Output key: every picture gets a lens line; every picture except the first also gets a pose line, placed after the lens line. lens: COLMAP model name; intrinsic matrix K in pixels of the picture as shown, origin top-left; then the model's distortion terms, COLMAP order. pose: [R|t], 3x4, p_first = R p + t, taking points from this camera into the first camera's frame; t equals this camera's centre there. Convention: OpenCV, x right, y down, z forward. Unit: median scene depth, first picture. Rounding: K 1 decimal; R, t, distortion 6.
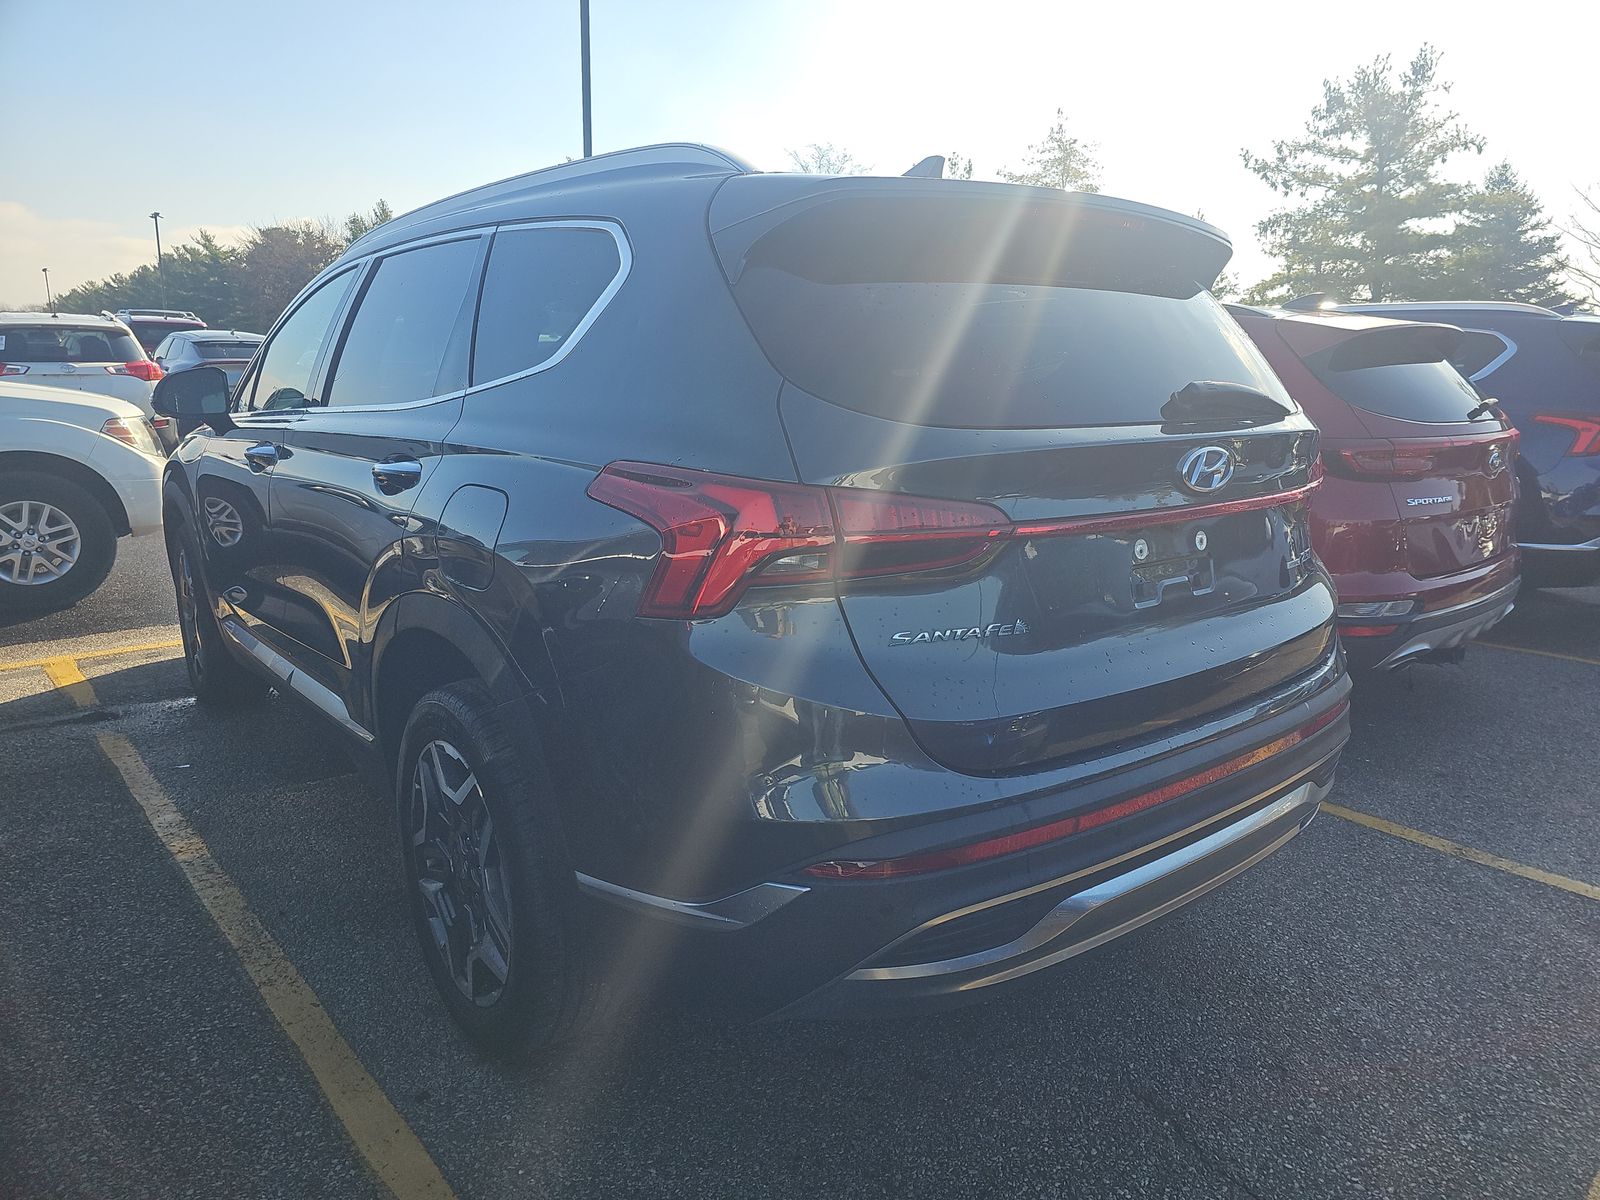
lens RADIAL K [[1082.6, 0, 800.0], [0, 1082.6, 600.0], [0, 0, 1]] dist [0.063971, -0.056985]
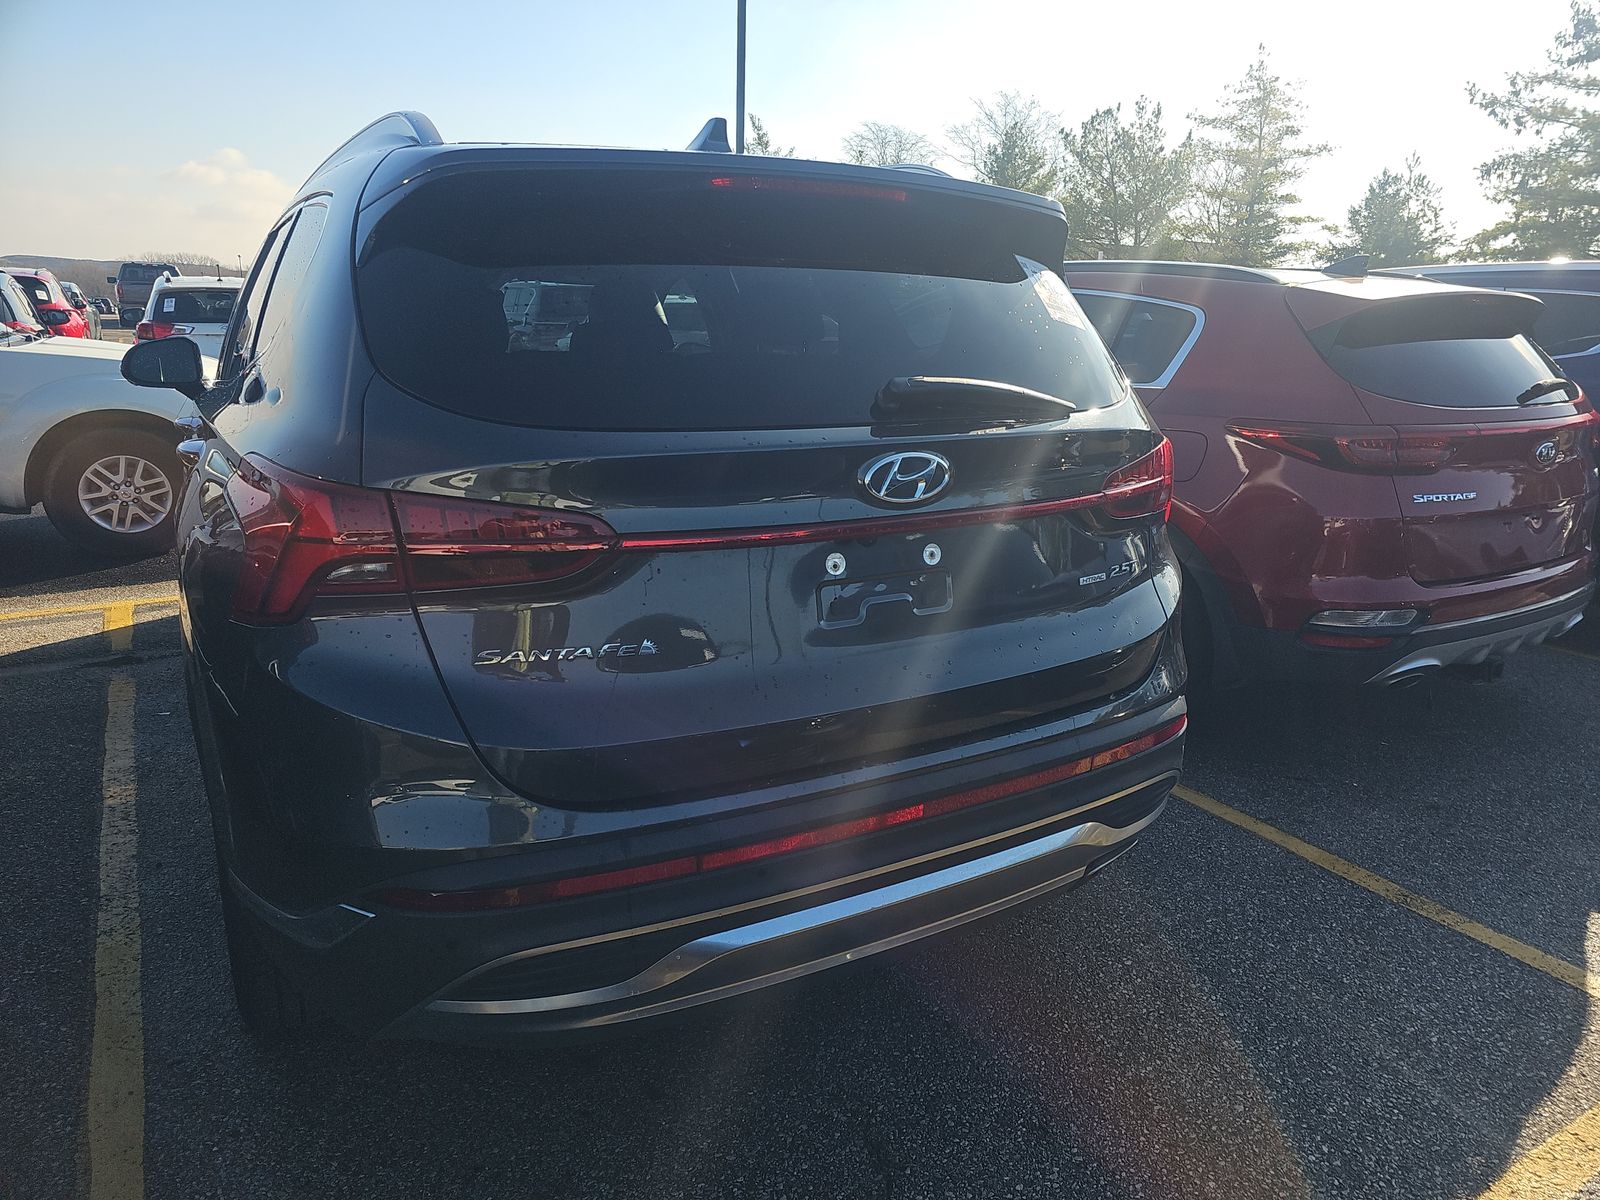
lens RADIAL K [[1077.2, 0, 801.9], [0, 1077.2, 613.3], [0, 0, 1]] dist [0.043667, -0.031189]
pose [[0.986203, 0.045487, -0.159168, 0.136556], [-0.037383, 0.997865, 0.053548, -0.016611], [0.161264, -0.046859, 0.985798, 0.035354]]
